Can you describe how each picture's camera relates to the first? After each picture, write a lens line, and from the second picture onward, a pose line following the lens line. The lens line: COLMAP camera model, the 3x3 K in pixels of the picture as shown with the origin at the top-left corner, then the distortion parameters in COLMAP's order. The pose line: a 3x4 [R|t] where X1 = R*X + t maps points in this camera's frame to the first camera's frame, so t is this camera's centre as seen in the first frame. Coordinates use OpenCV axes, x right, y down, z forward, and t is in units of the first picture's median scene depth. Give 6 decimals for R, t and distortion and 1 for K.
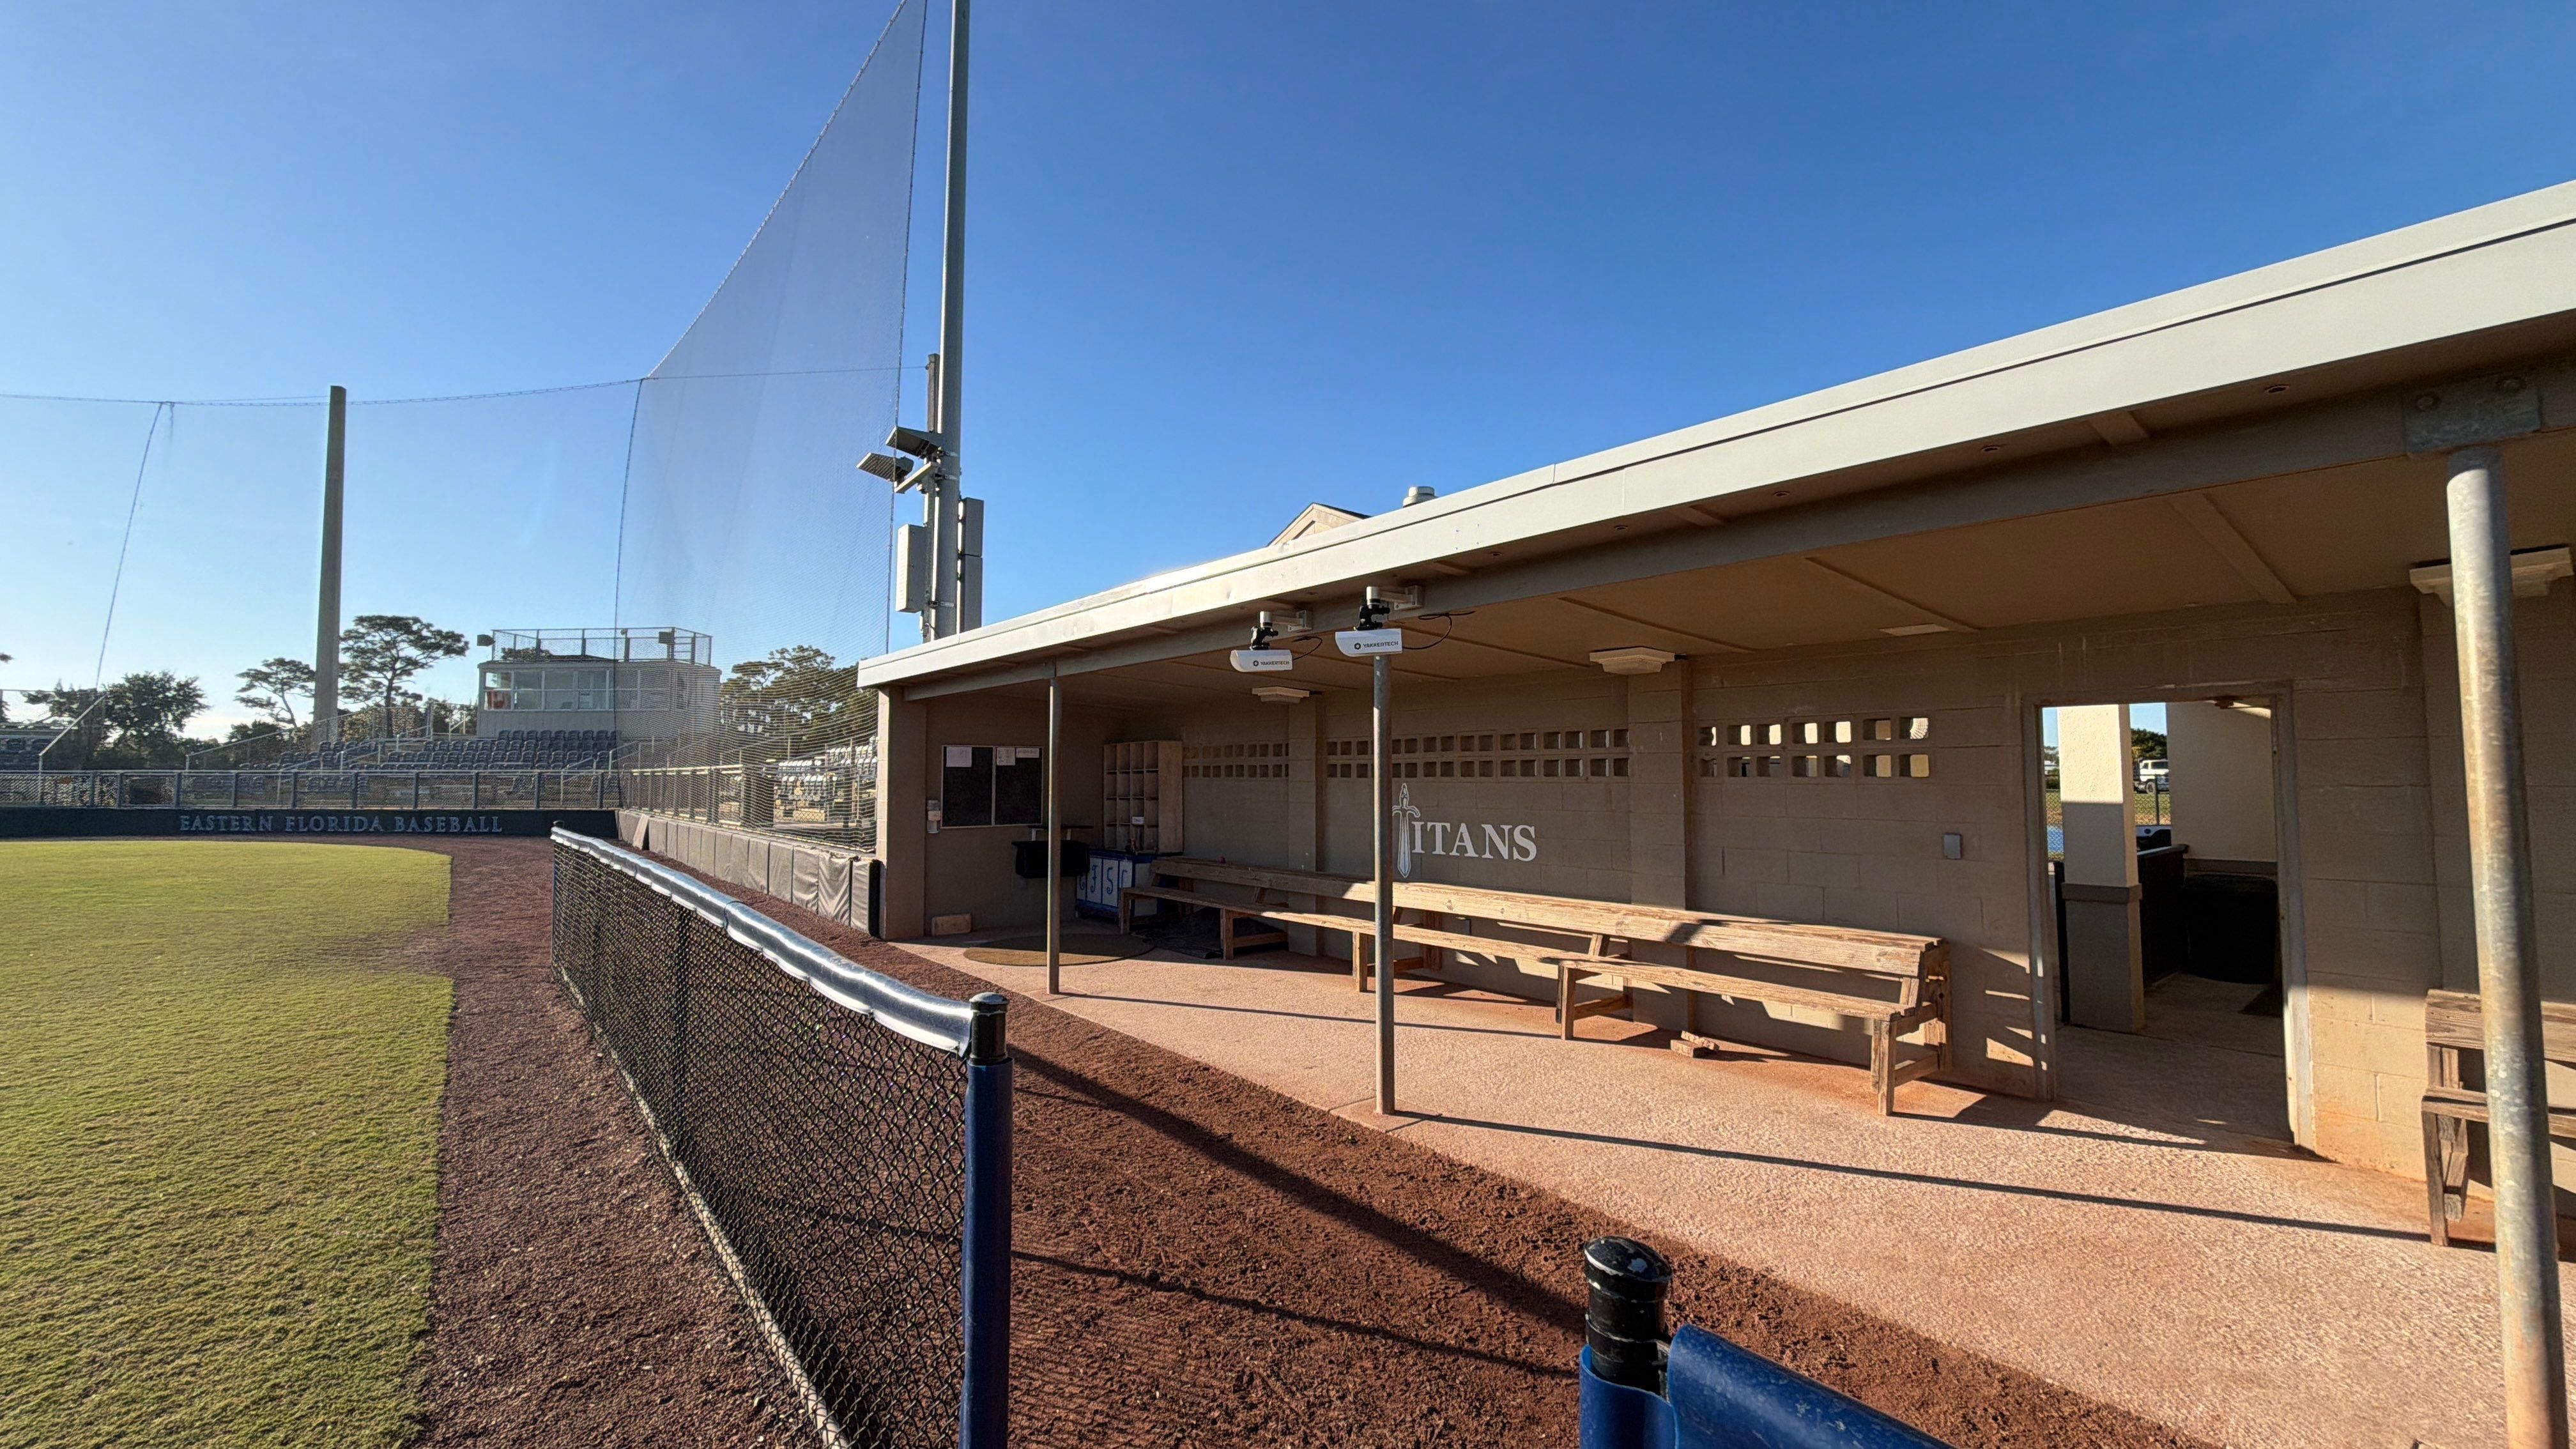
lens RADIAL K [[1022.4, 0, 1297.4], [0, 1022.4, 732.7], [0, 0, 1]] dist [-0.001473, -0.000046]
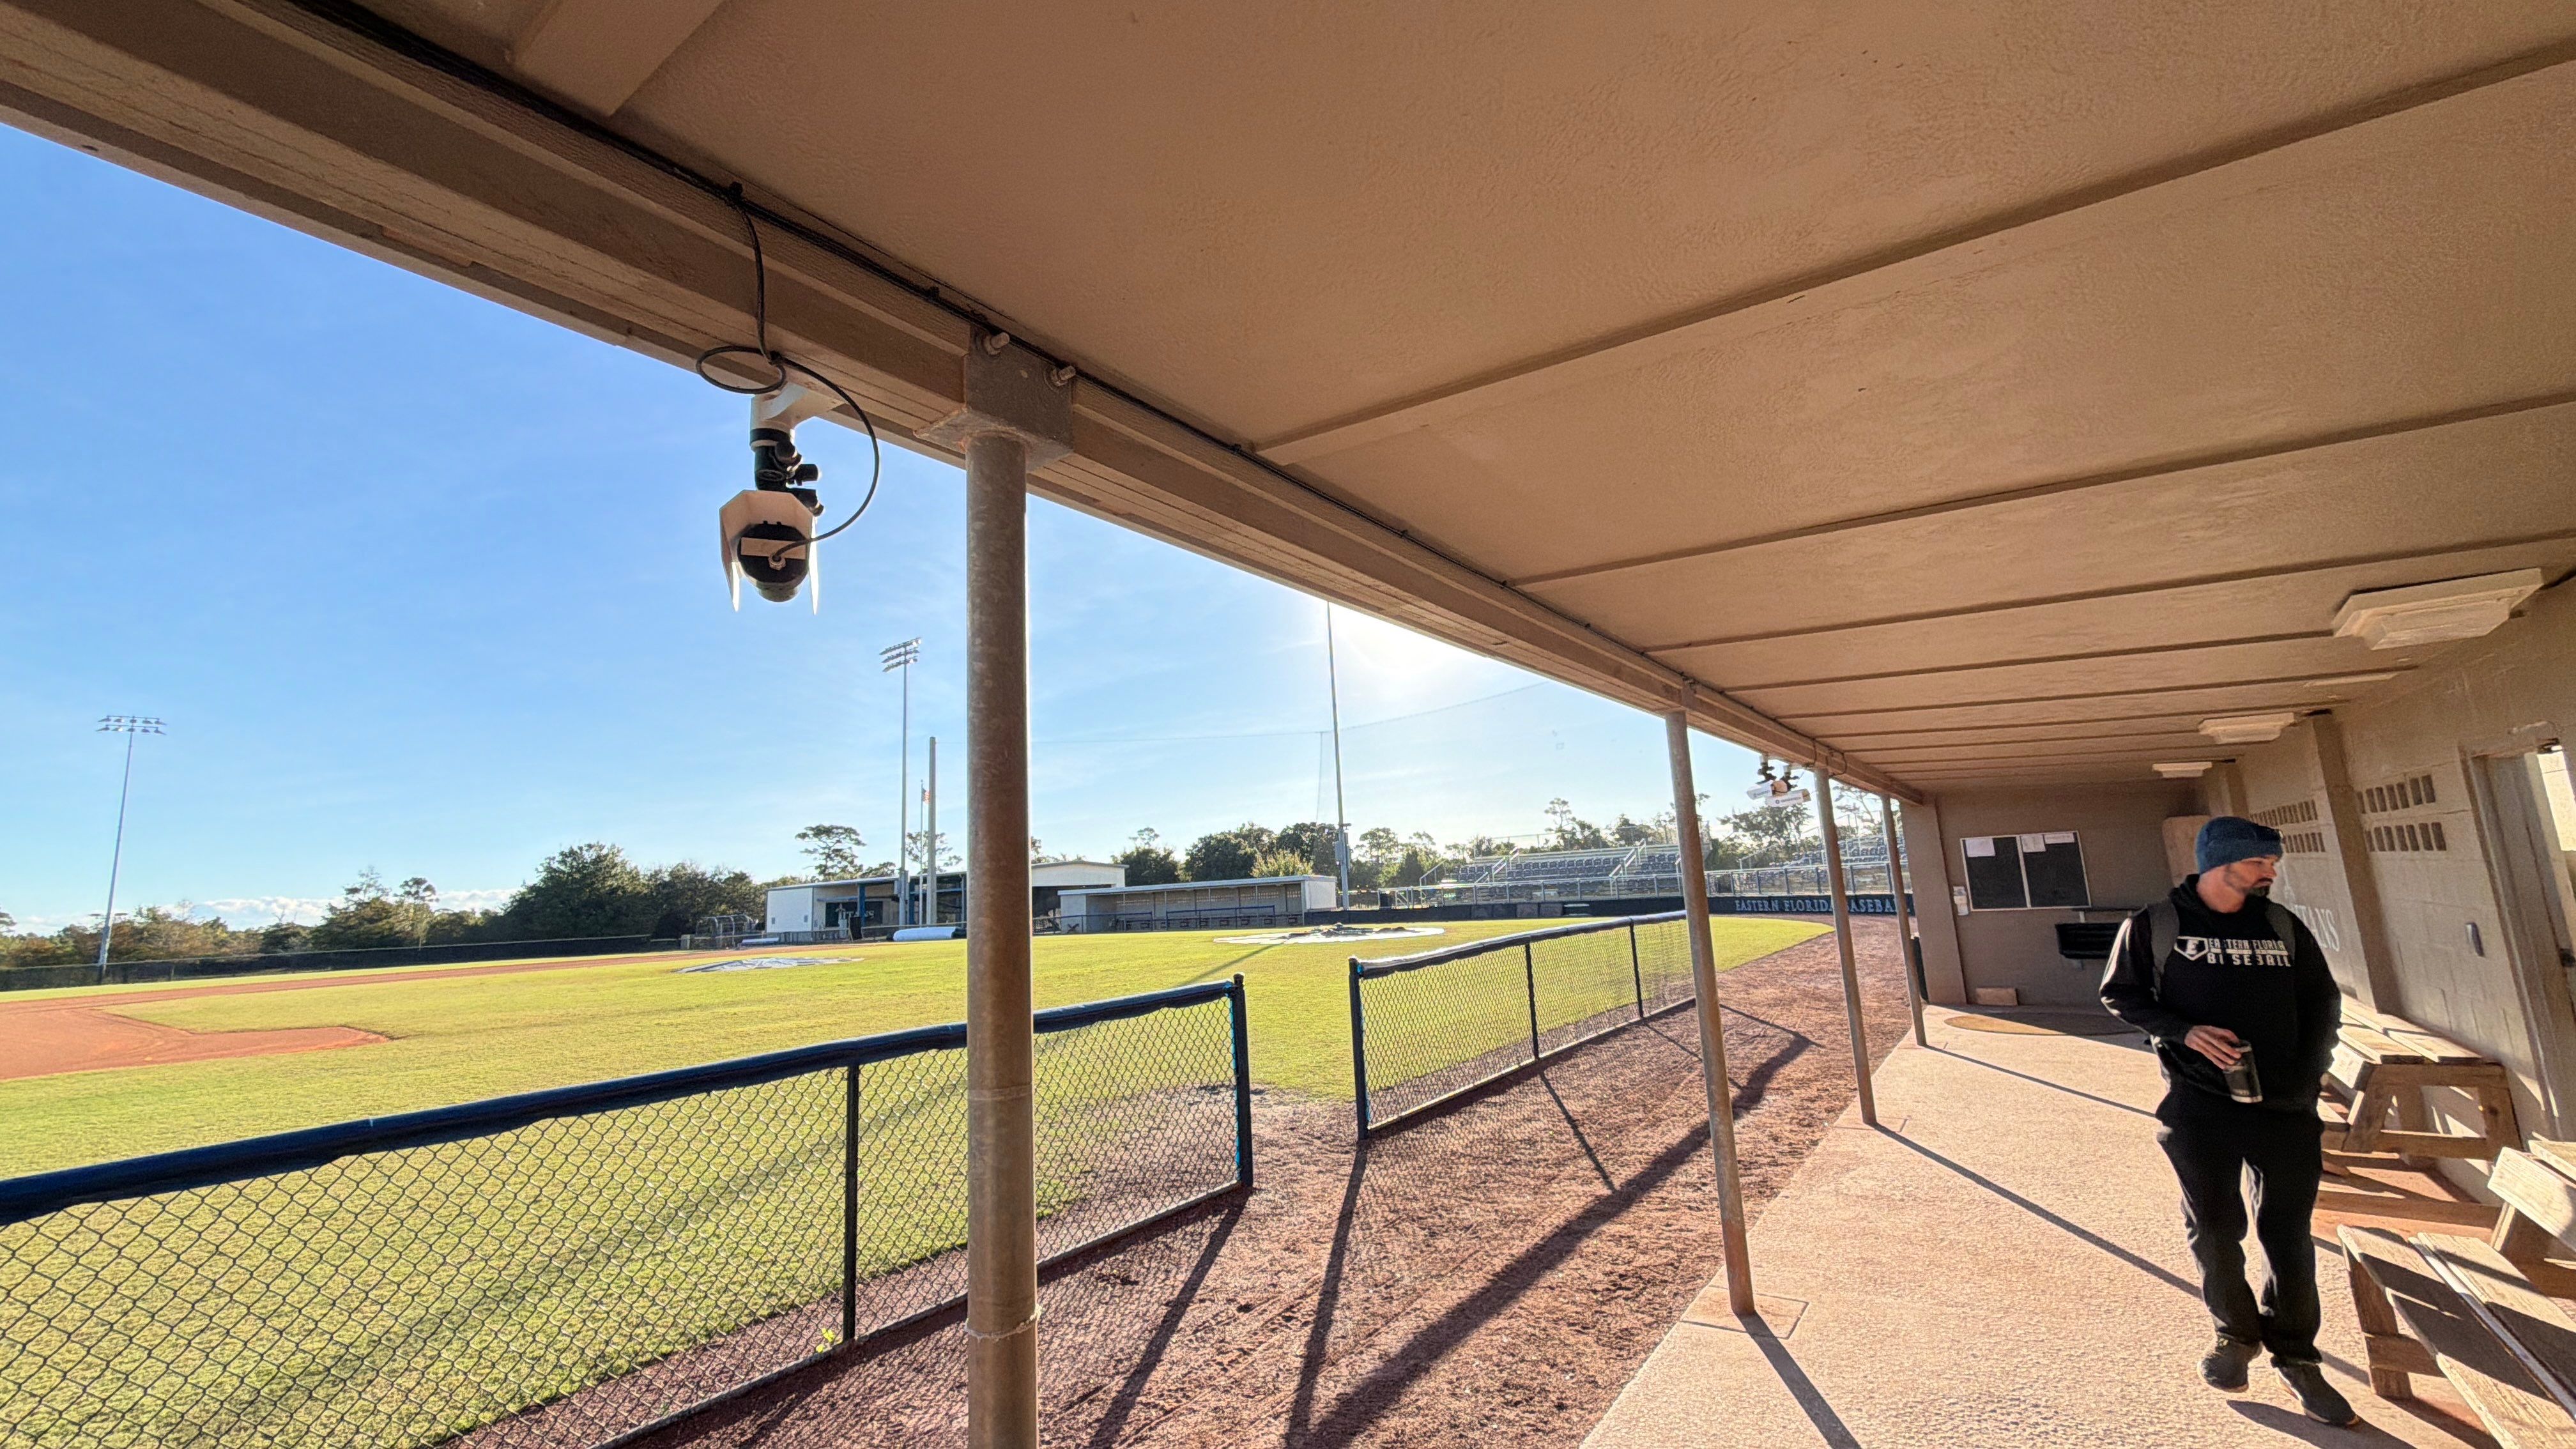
lens RADIAL K [[1022.4, 0, 1285.4], [0, 1022.4, 718.9], [0, 0, 1]] dist [-0.001473, -0.000046]
pose [[0.243236, -0.175818, -0.953900, 0.566985], [0.088977, 0.983333, -0.158554, -0.005165], [0.965877, -0.046309, 0.254826, -0.032825]]
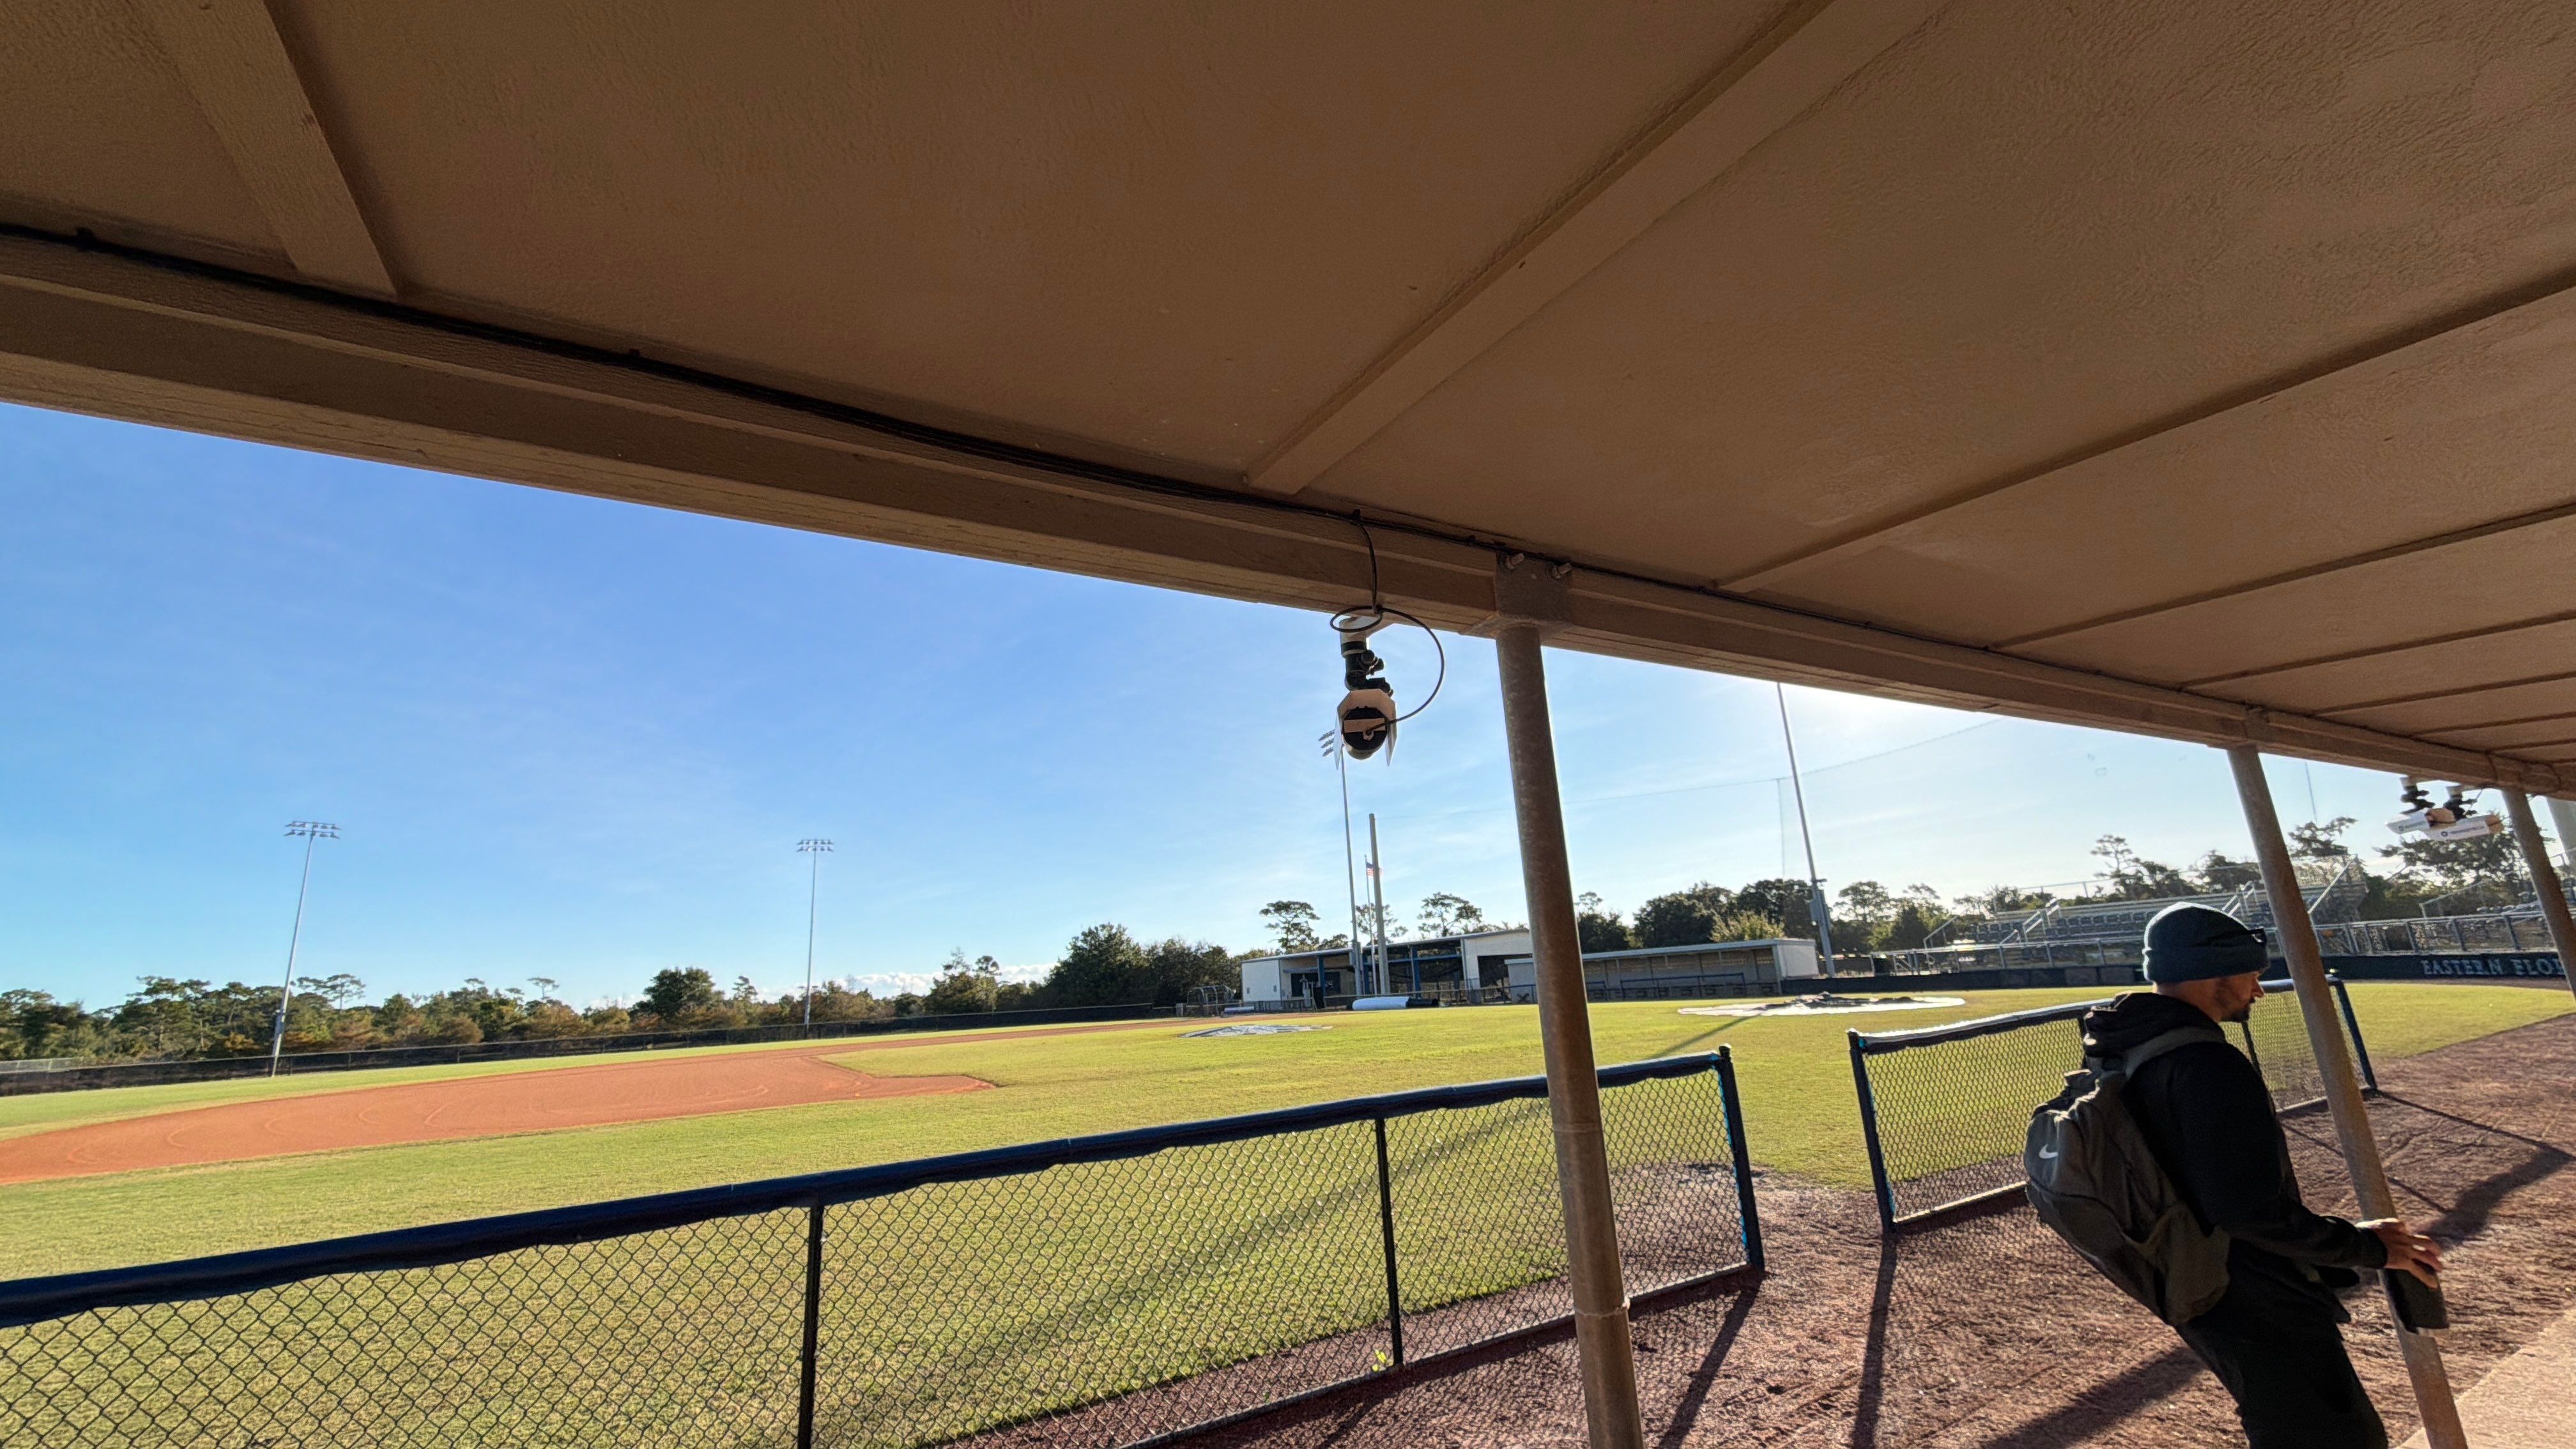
lens RADIAL K [[1022.4, 0, 1287.8], [0, 1022.4, 722.8], [0, 0, 1]] dist [-0.001473, -0.000046]
pose [[-0.171388, -0.237326, -0.956192, 0.585438], [0.096838, 0.961794, -0.256074, -0.006372], [0.980433, -0.136484, -0.141858, -0.040107]]
